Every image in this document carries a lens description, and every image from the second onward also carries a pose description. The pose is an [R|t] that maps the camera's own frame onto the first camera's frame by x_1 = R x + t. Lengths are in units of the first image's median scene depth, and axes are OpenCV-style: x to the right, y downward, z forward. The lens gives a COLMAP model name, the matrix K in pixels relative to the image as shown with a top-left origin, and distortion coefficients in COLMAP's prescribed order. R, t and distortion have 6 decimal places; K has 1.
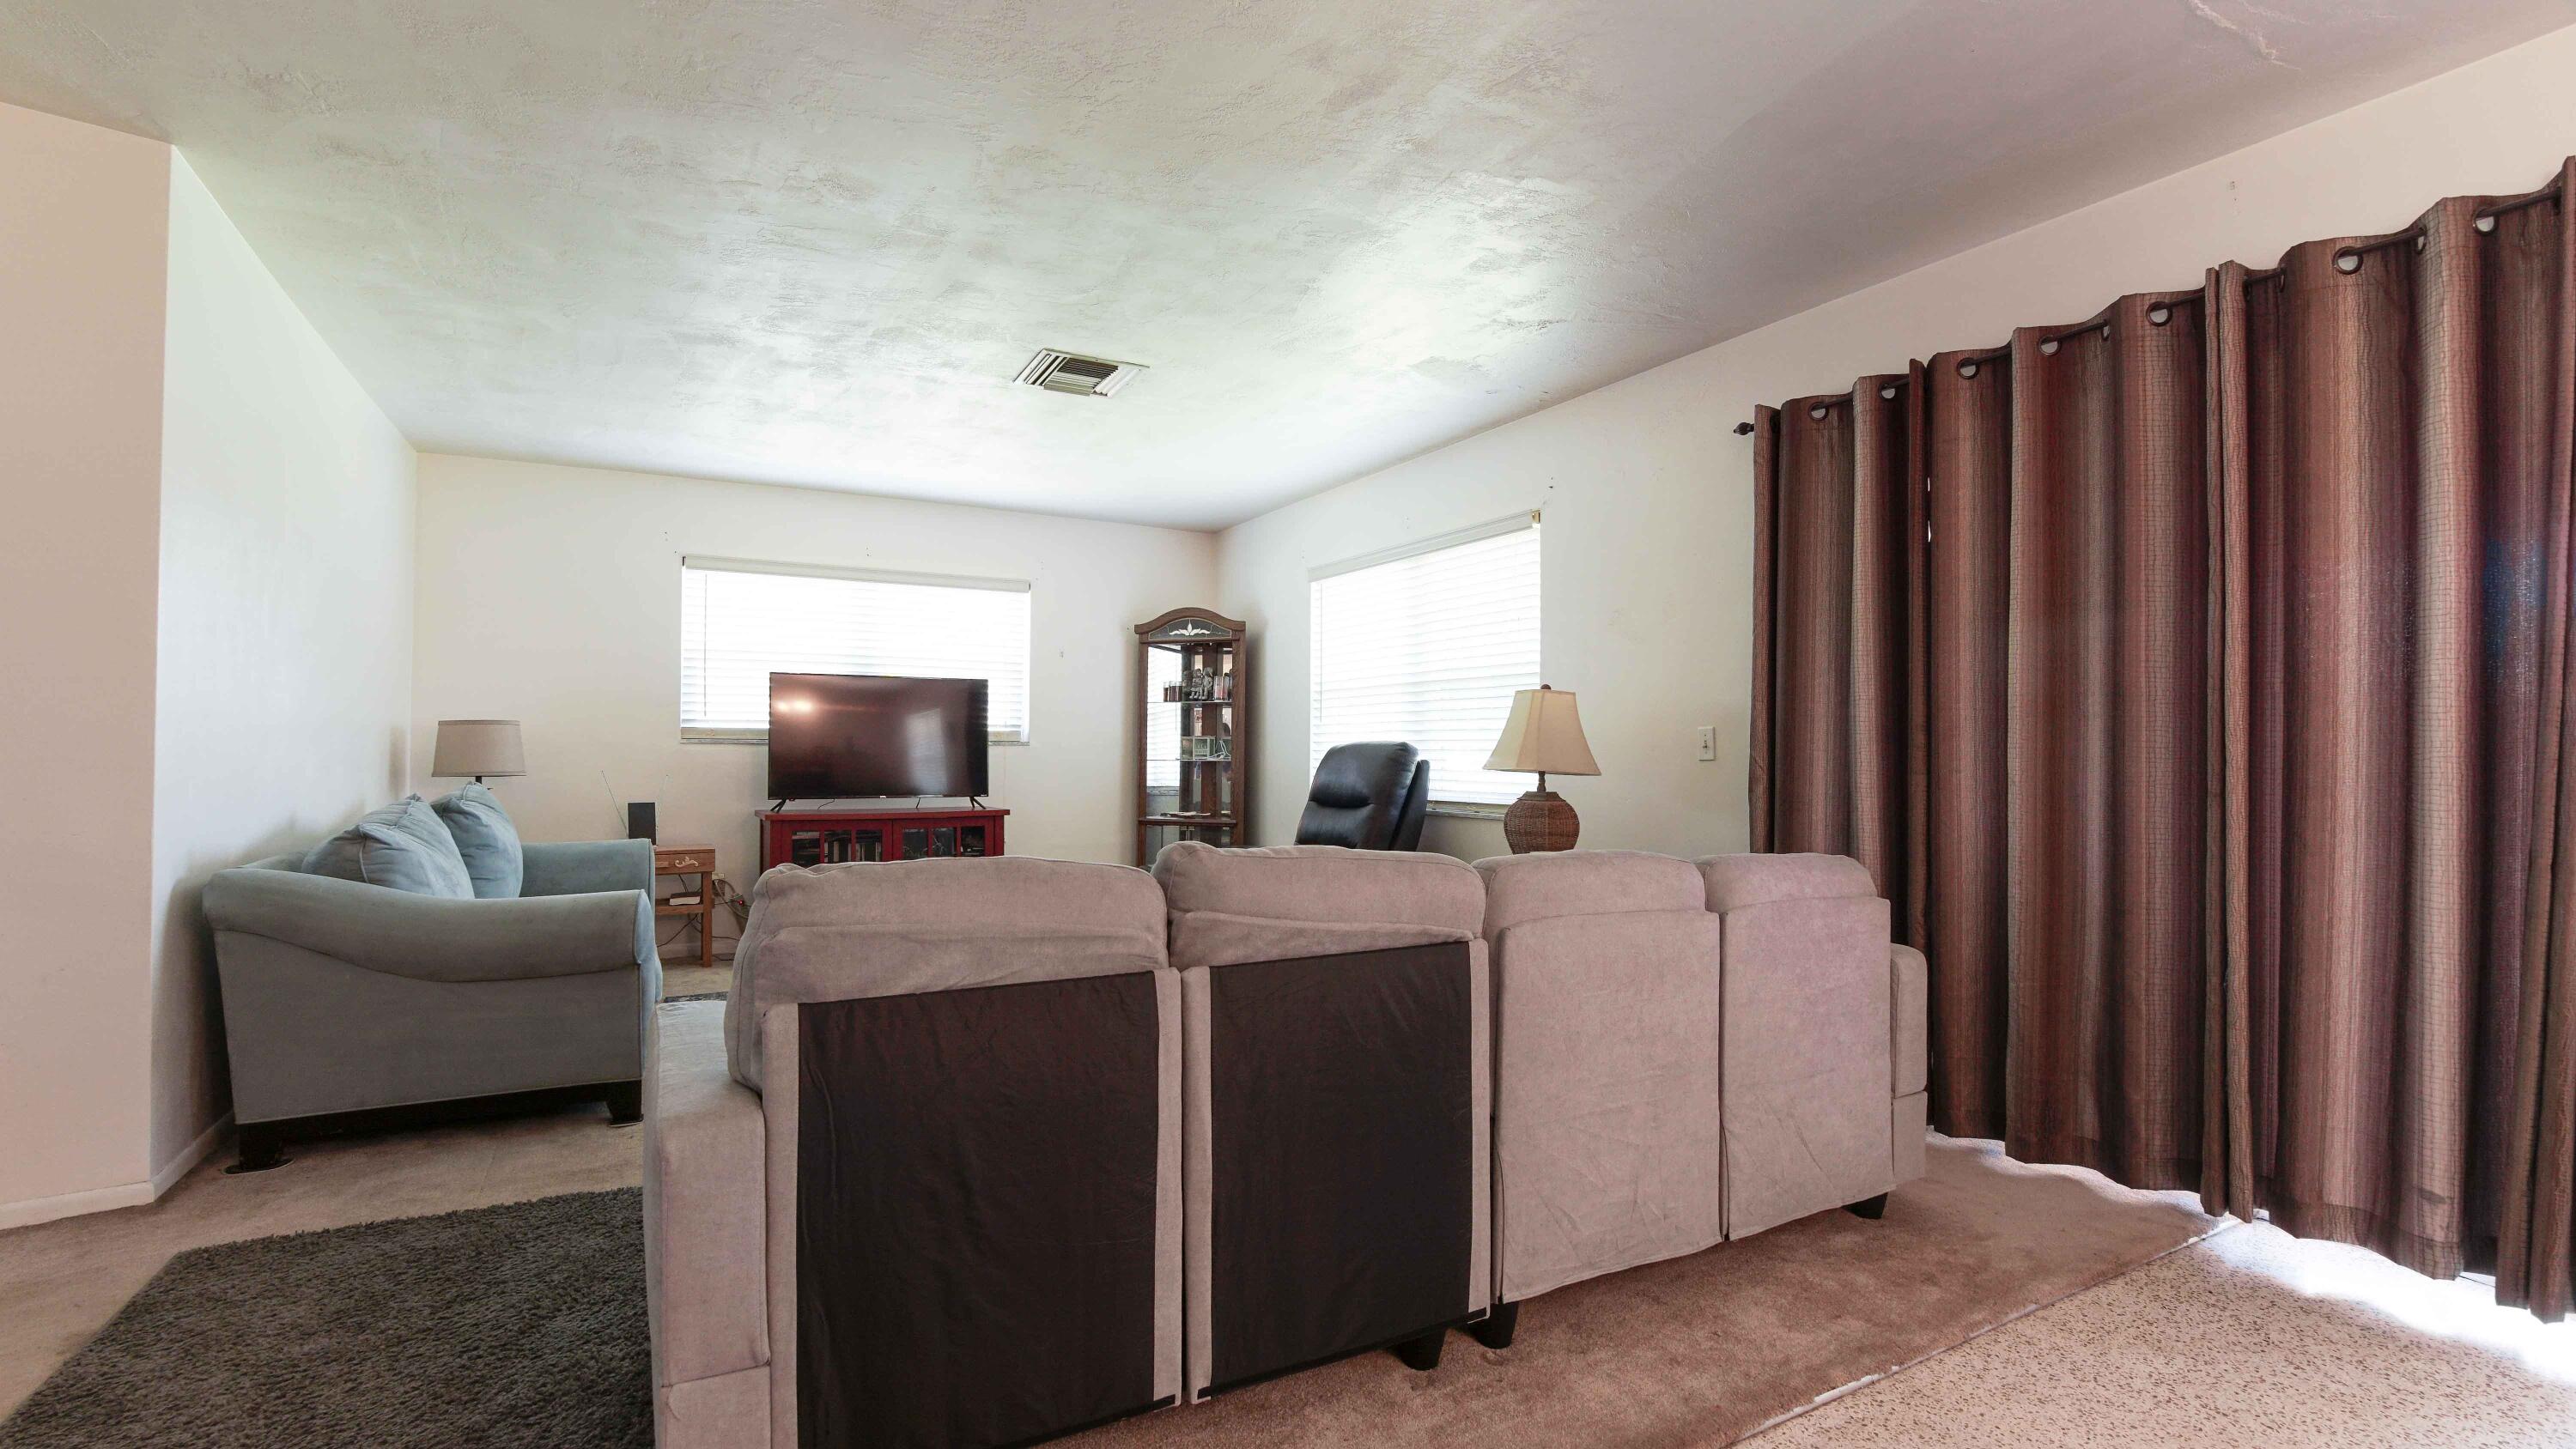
lens RADIAL K [[1171.5, 0, 1297.1], [0, 1171.5, 722.6], [0, 0, 1]] dist [-0.028718, 0.001118]
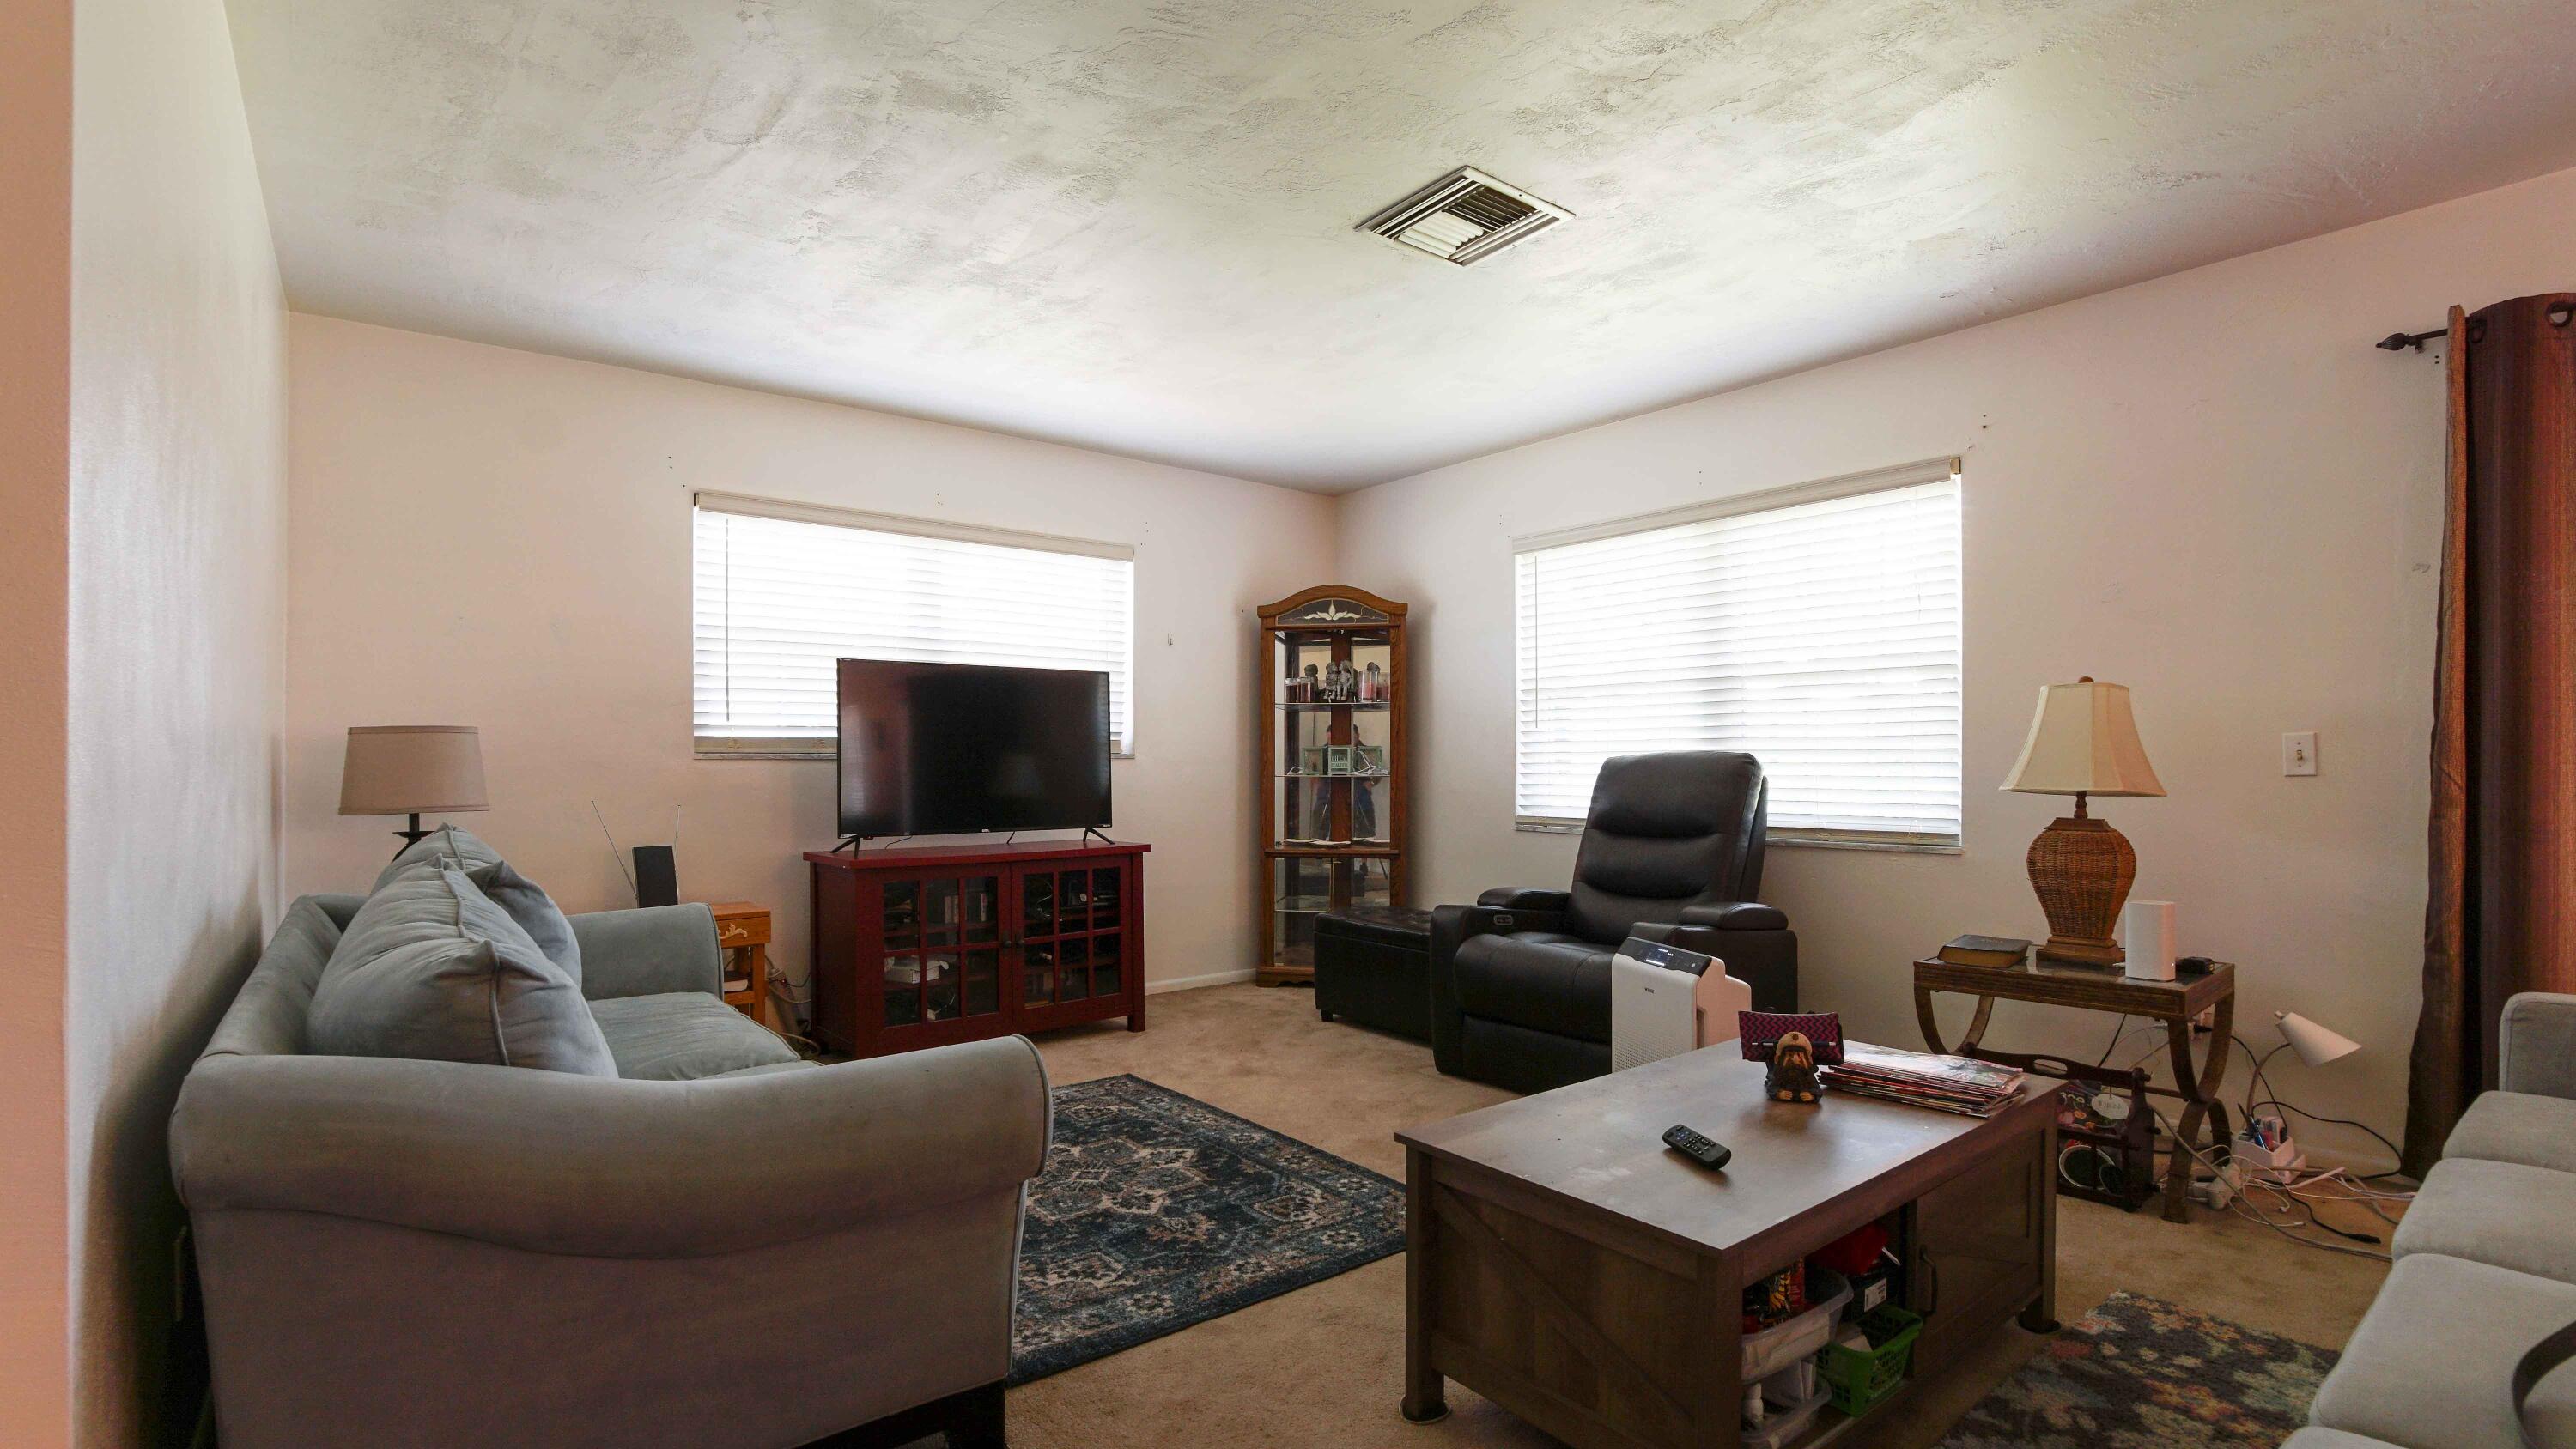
lens RADIAL K [[1171.5, 0, 1290.8], [0, 1171.5, 749.9], [0, 0, 1]] dist [-0.028718, 0.001118]
pose [[0.985570, -0.004282, 0.169216, -0.340991], [0.001528, 0.999864, 0.016398, 0.001374], [-0.169264, -0.015903, 0.985442, 0.285793]]
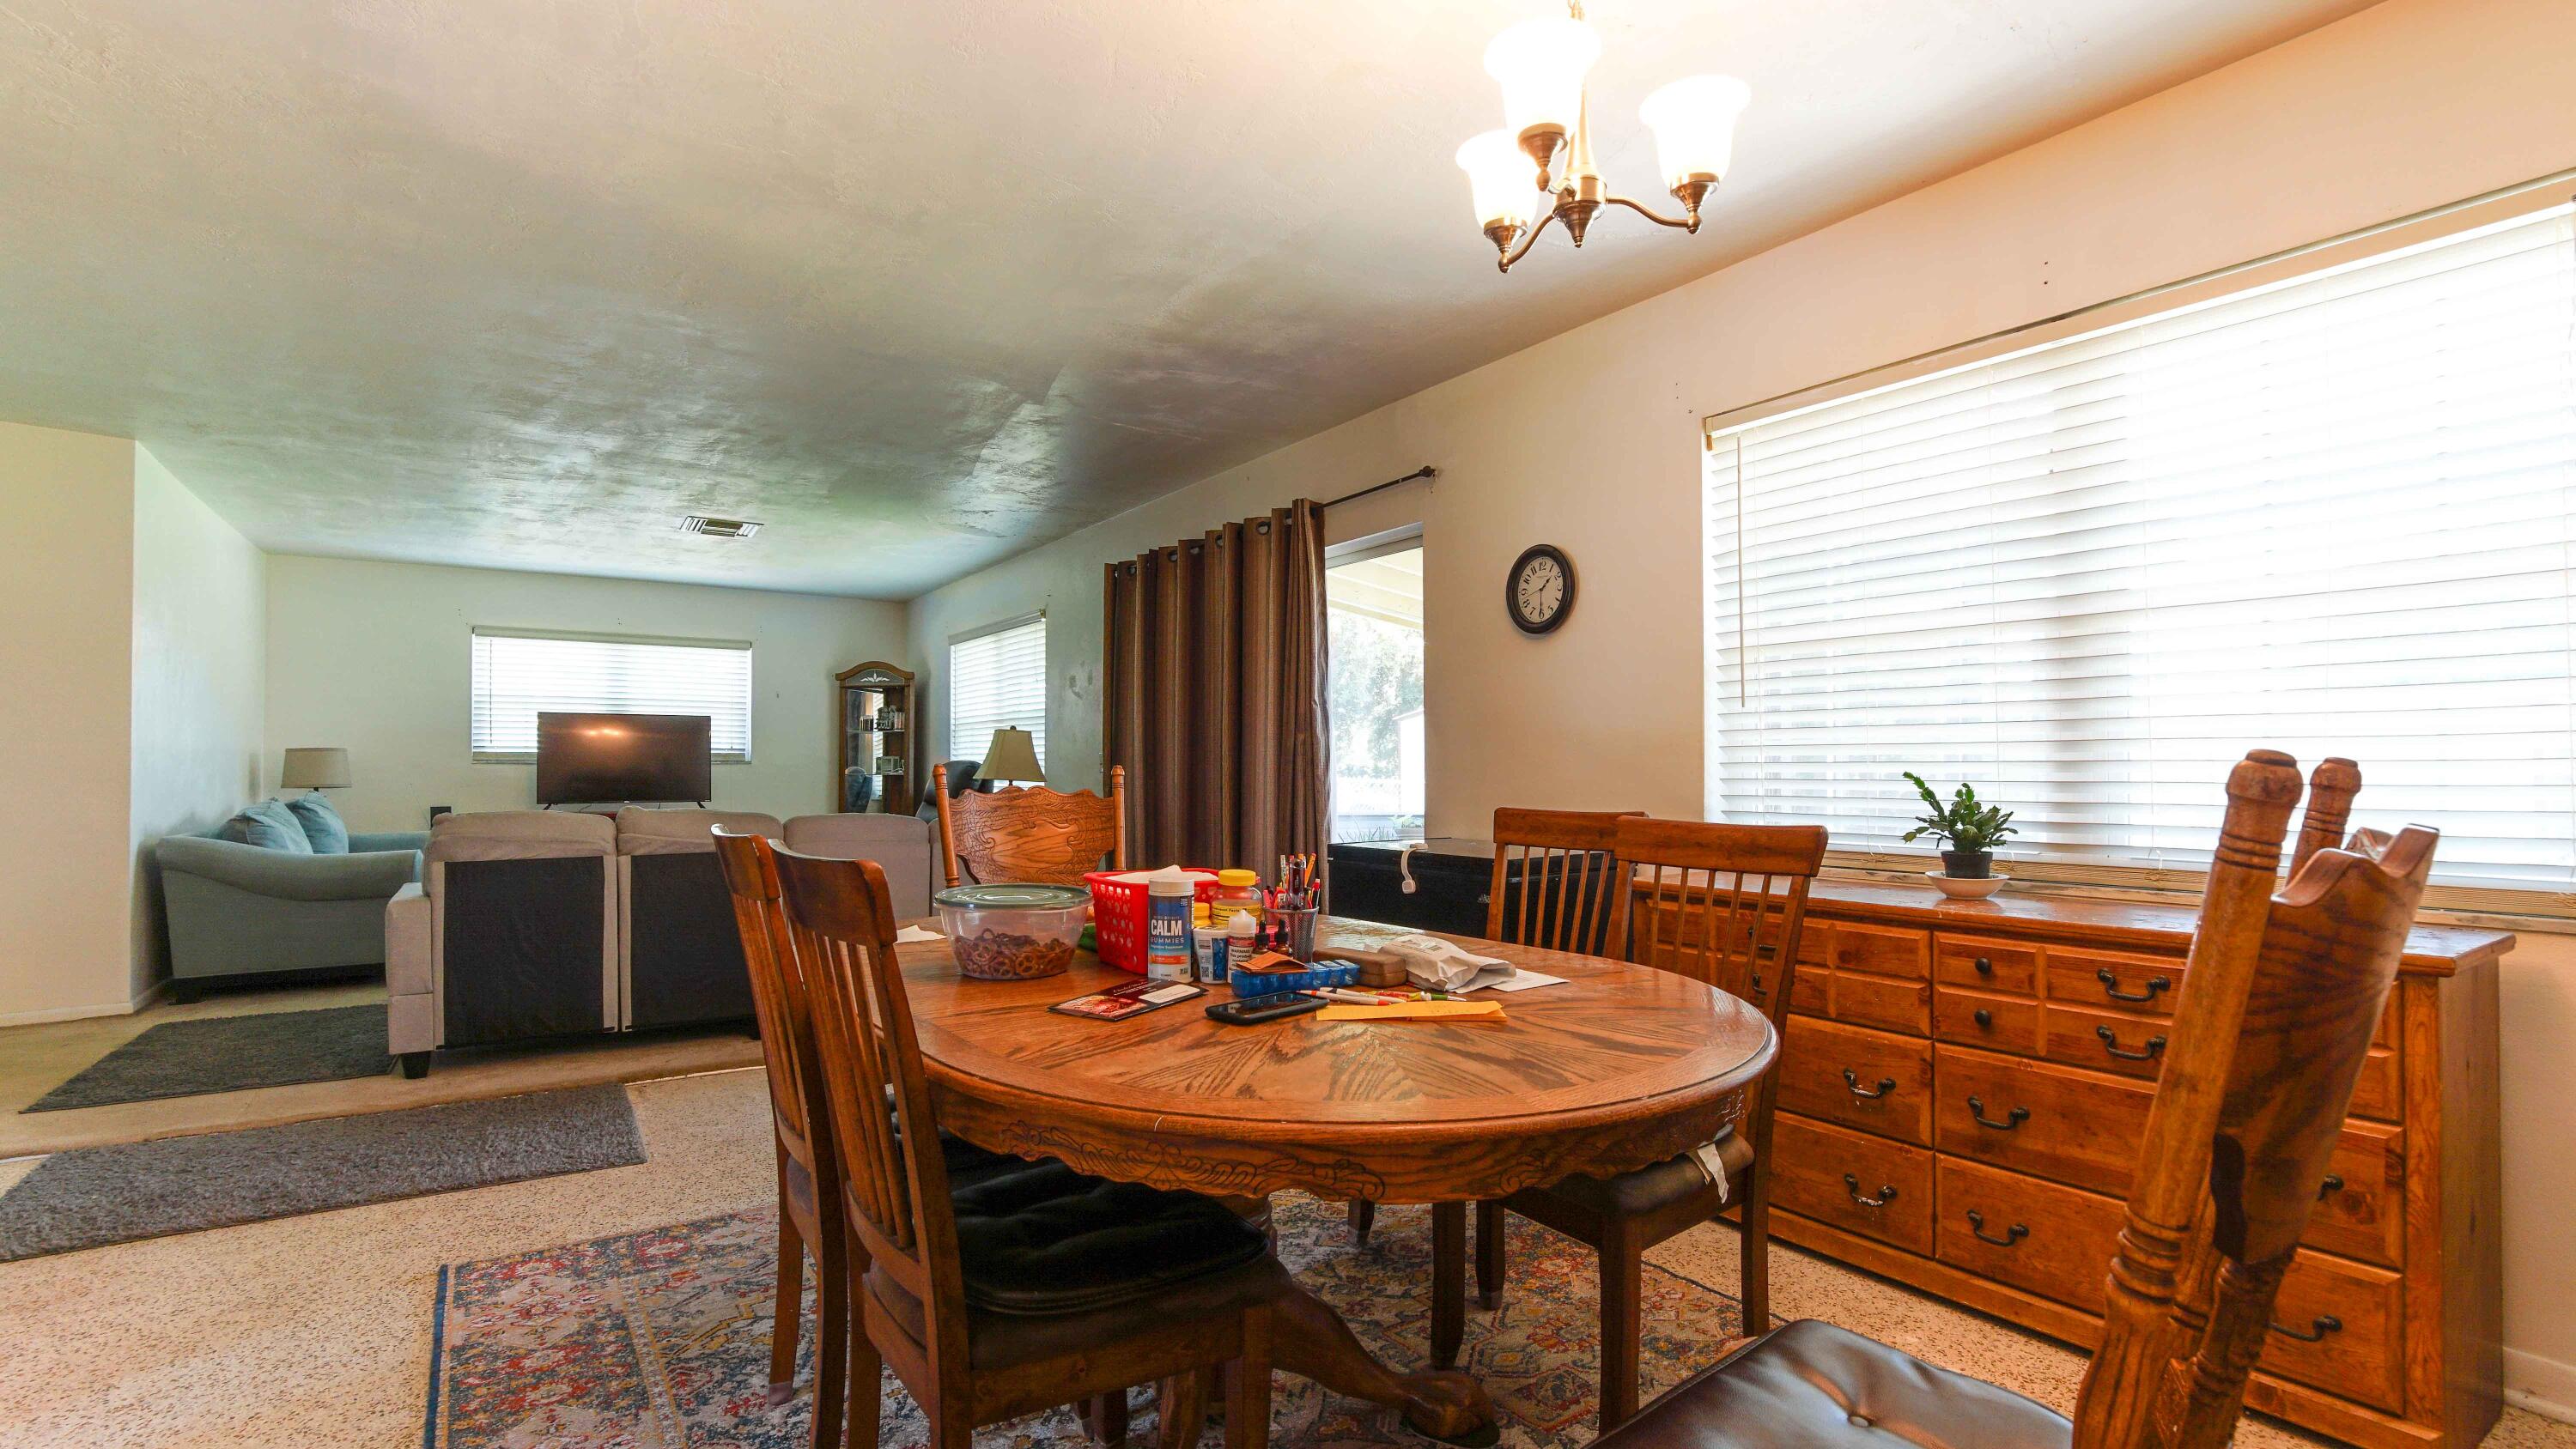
lens RADIAL K [[1171.5, 0, 1305.2], [0, 1171.5, 748.8], [0, 0, 1]] dist [-0.028718, 0.001118]
pose [[0.995343, -0.002497, 0.096360, 0.370281], [0.001599, 0.999955, 0.009388, -0.012341], [-0.096379, -0.009191, 0.995302, -0.527112]]
